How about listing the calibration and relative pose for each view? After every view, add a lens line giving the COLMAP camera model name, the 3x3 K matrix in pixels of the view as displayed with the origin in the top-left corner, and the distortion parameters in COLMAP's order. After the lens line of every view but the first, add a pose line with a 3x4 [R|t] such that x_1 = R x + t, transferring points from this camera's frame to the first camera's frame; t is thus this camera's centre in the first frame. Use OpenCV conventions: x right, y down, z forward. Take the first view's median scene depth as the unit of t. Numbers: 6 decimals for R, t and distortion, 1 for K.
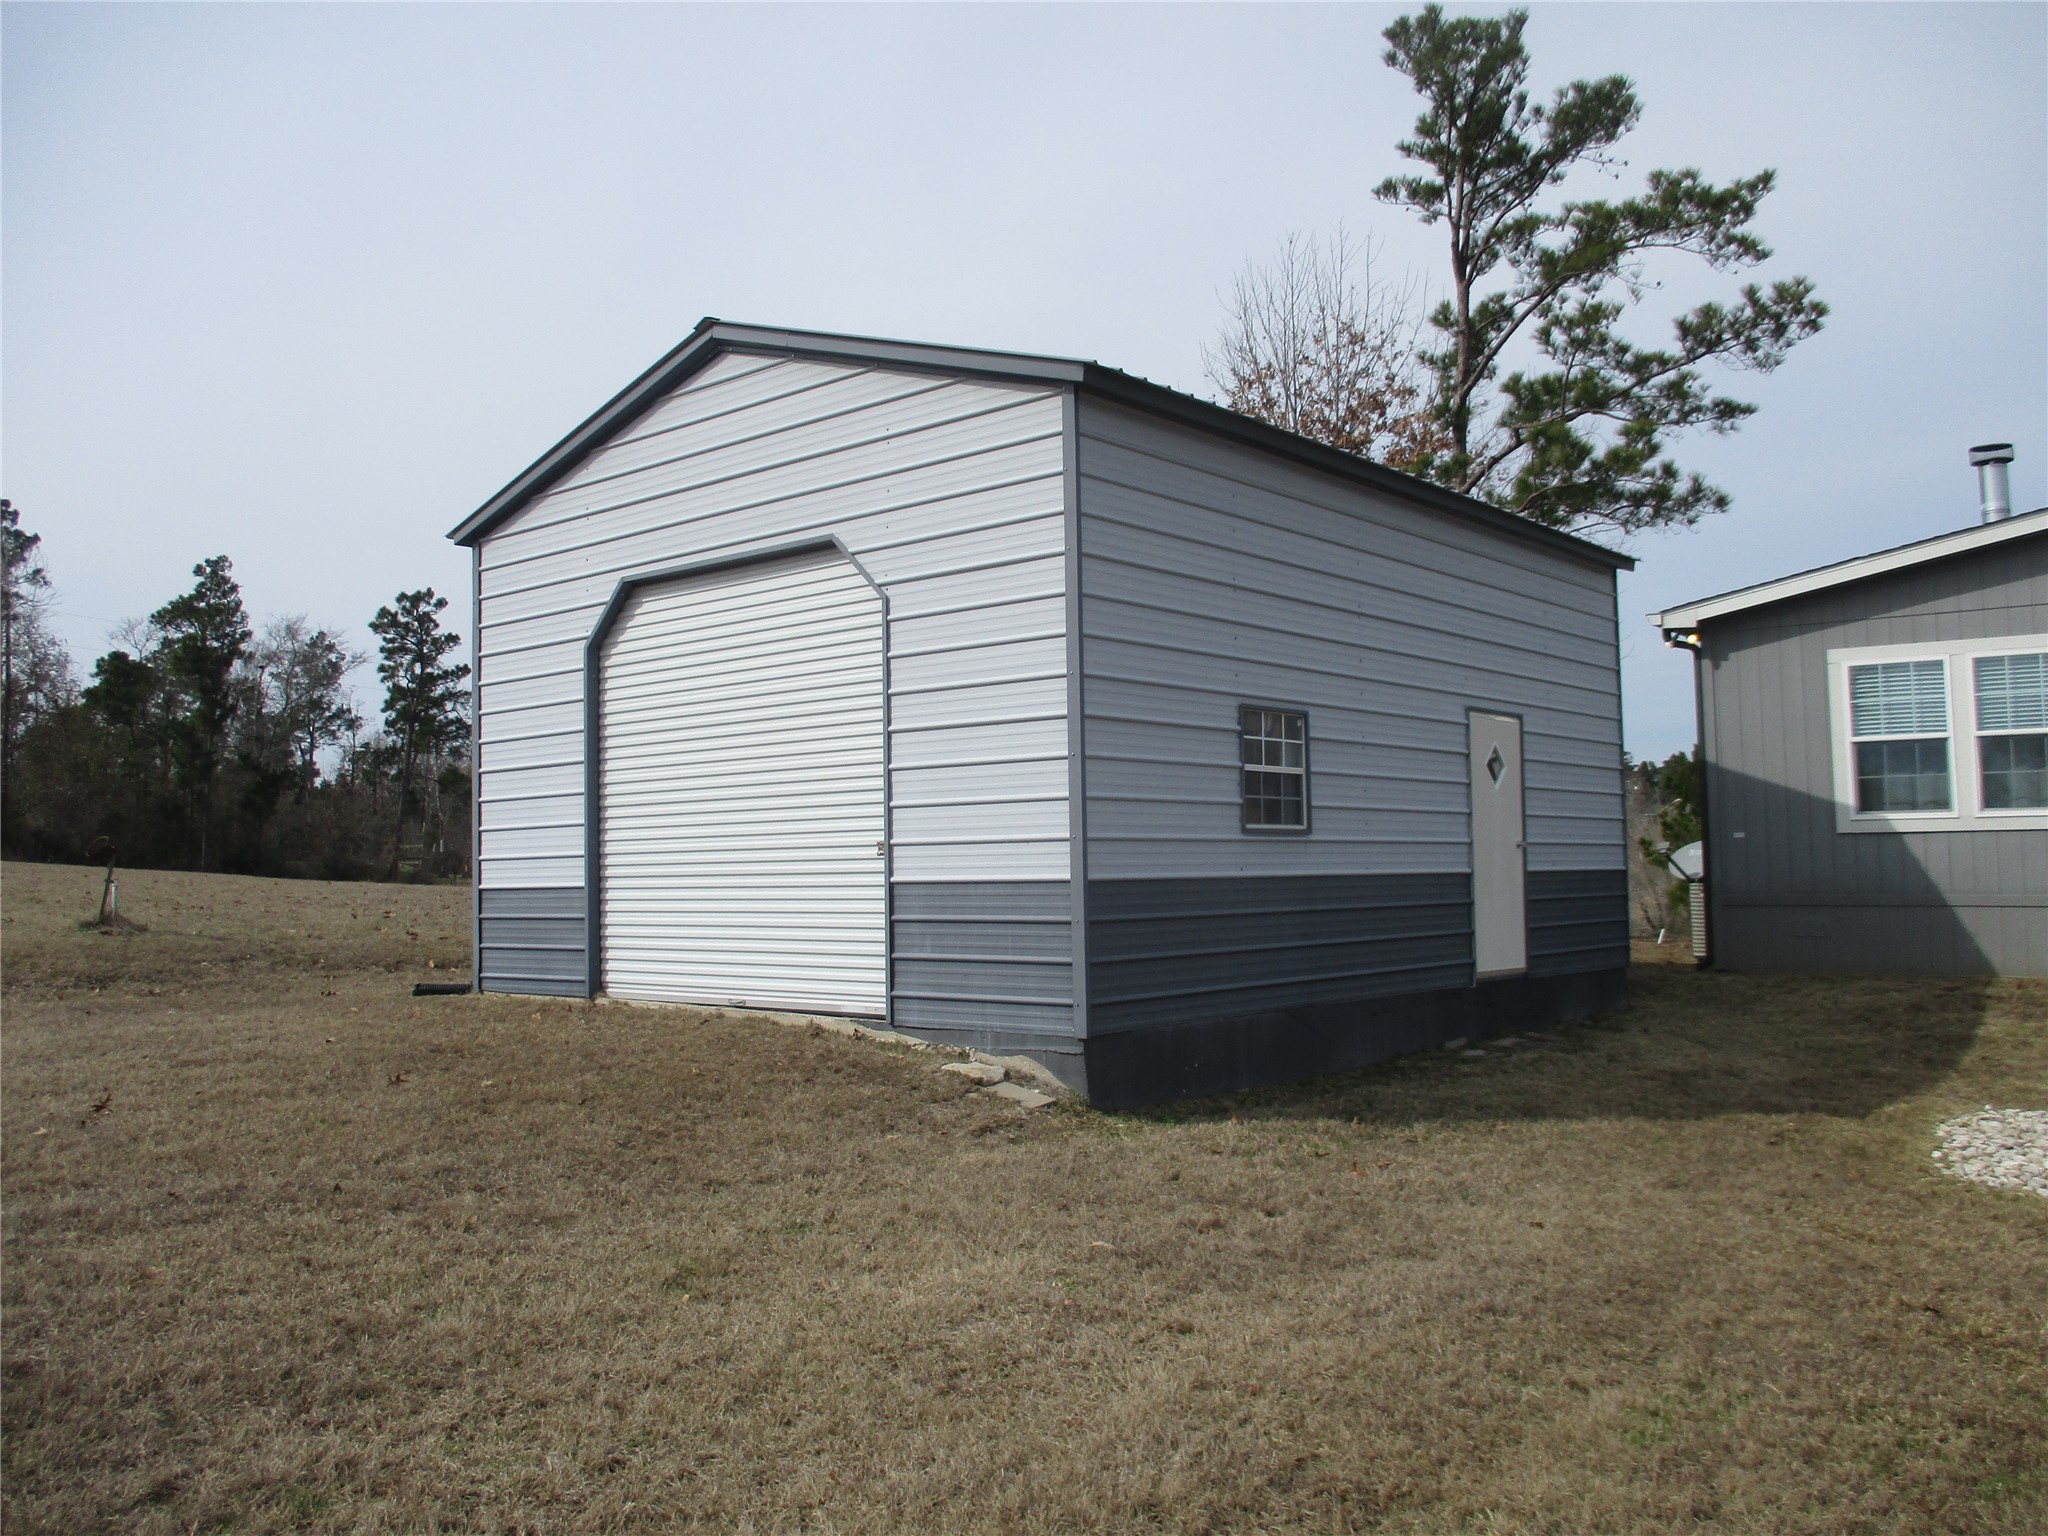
lens RADIAL K [[1717.2, 0, 1027.2], [0, 1717.2, 800.6], [0, 0, 1]] dist [-0.039439, 0.038734]
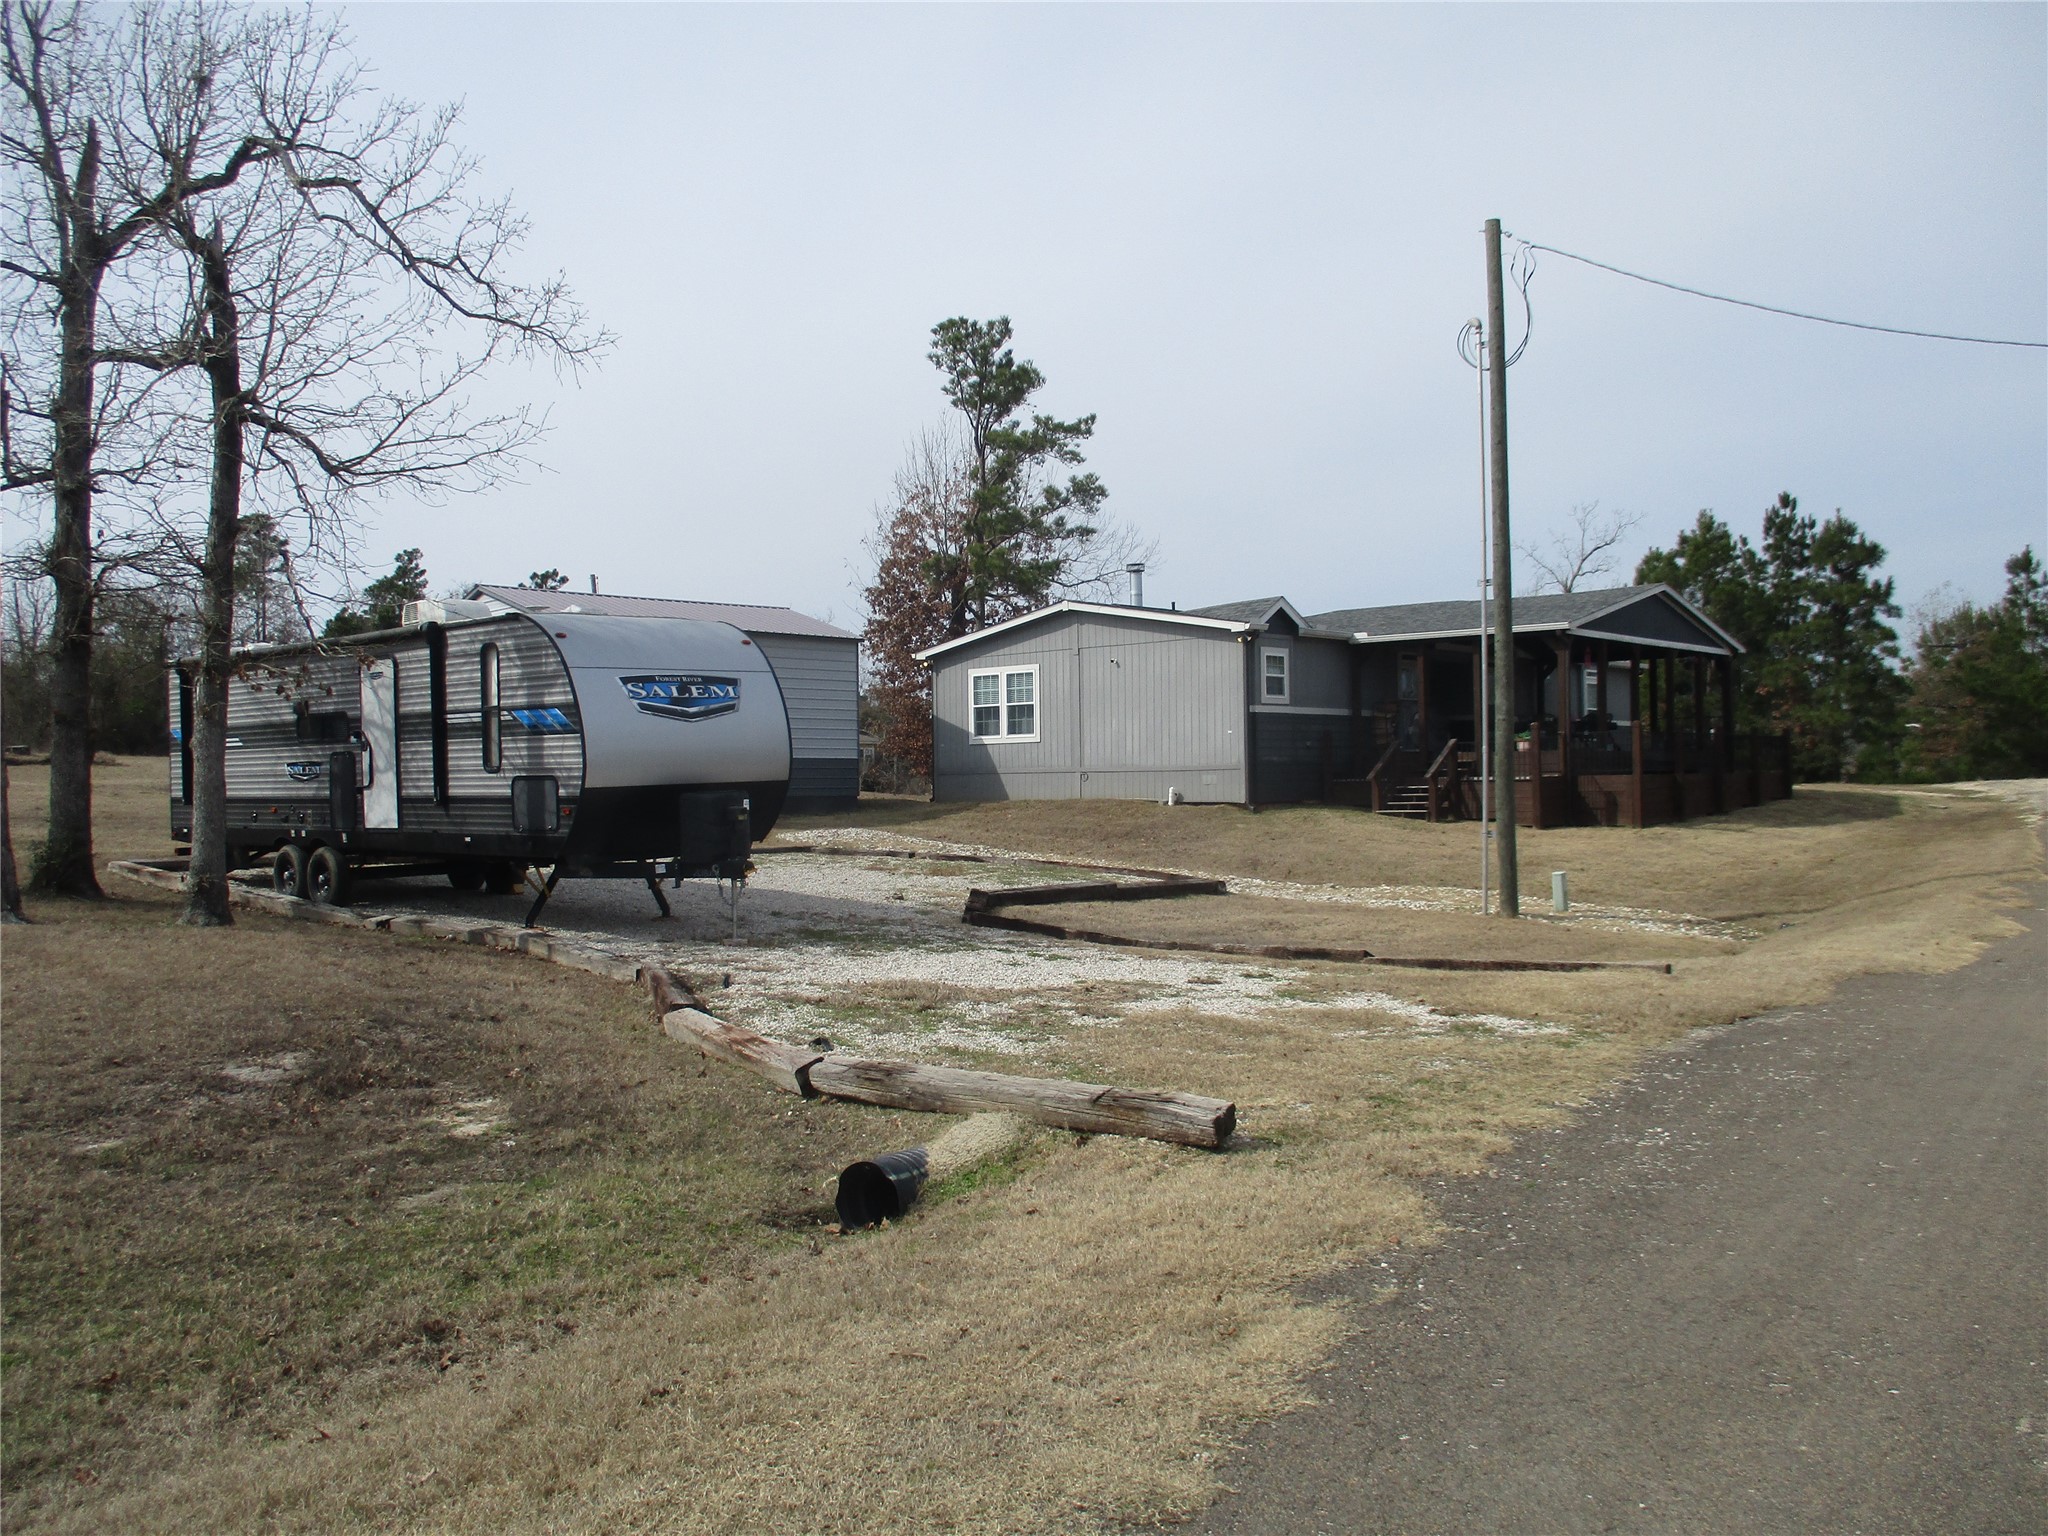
lens RADIAL K [[1717.2, 0, 1033.7], [0, 1717.2, 757.2], [0, 0, 1]] dist [-0.039439, 0.038734]
pose [[0.993081, -0.000646, -0.117430, 0.884195], [0.003554, 0.999692, 0.024554, -0.023527], [0.117378, -0.024802, 0.992778, -1.494829]]
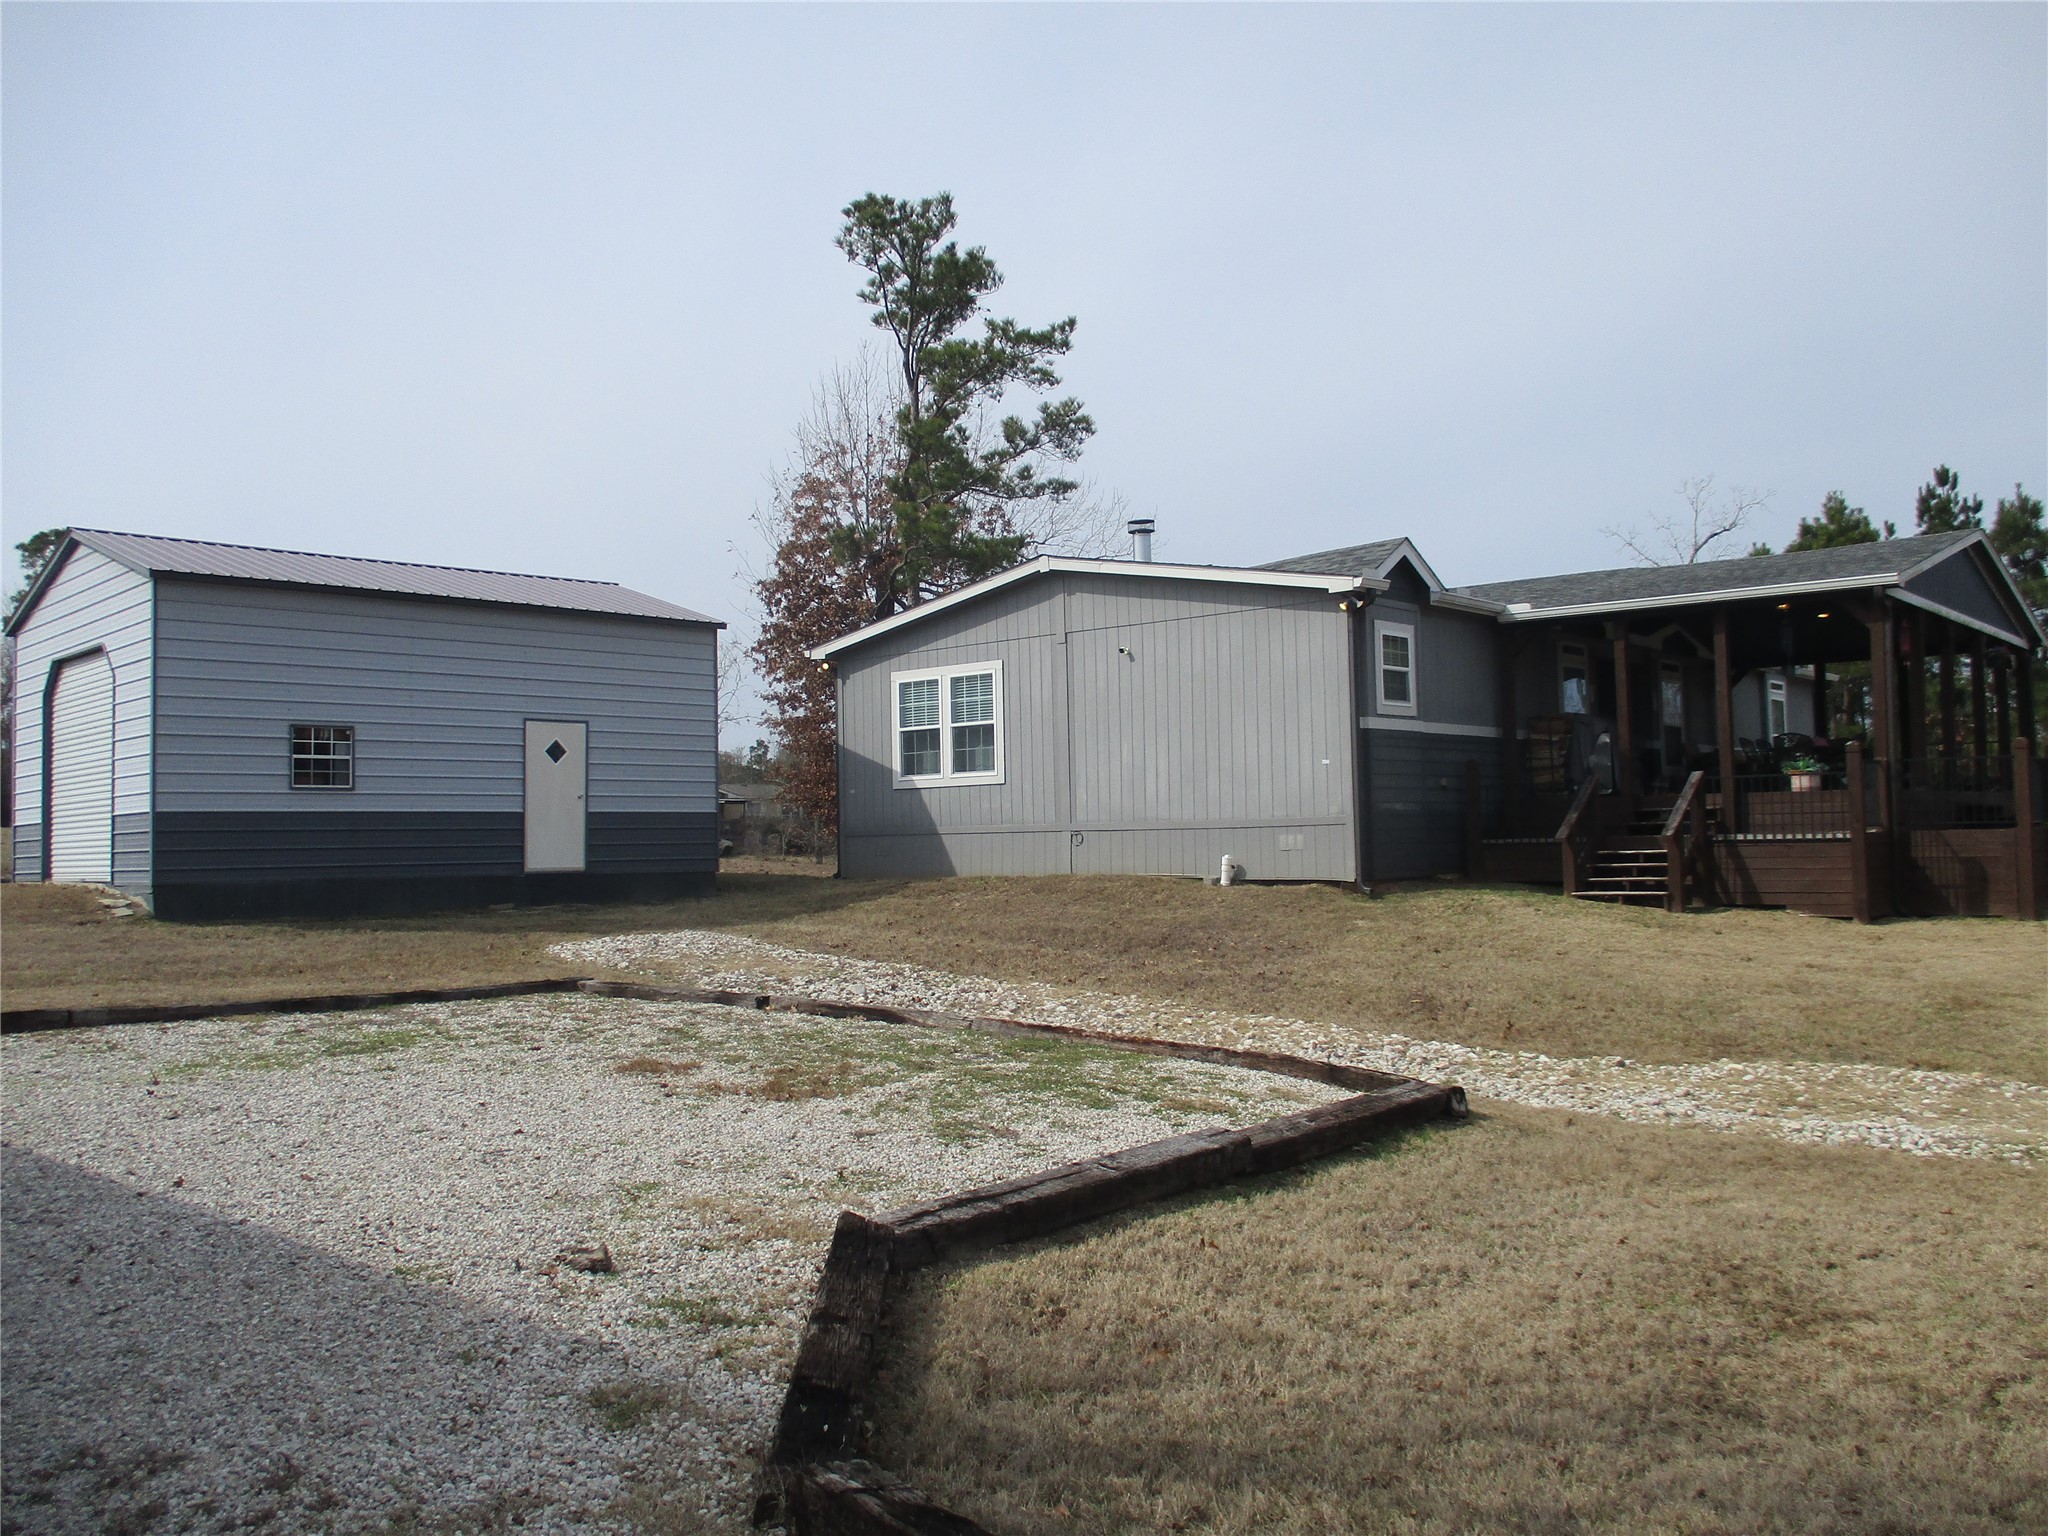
lens RADIAL K [[1717.2, 0, 1024.7], [0, 1717.2, 749.1], [0, 0, 1]] dist [-0.039439, 0.038734]
pose [[0.995829, -0.011487, -0.090509, 0.762847], [0.010332, 0.999859, -0.013221, 0.004504], [0.090648, 0.012231, 0.995808, -0.589797]]
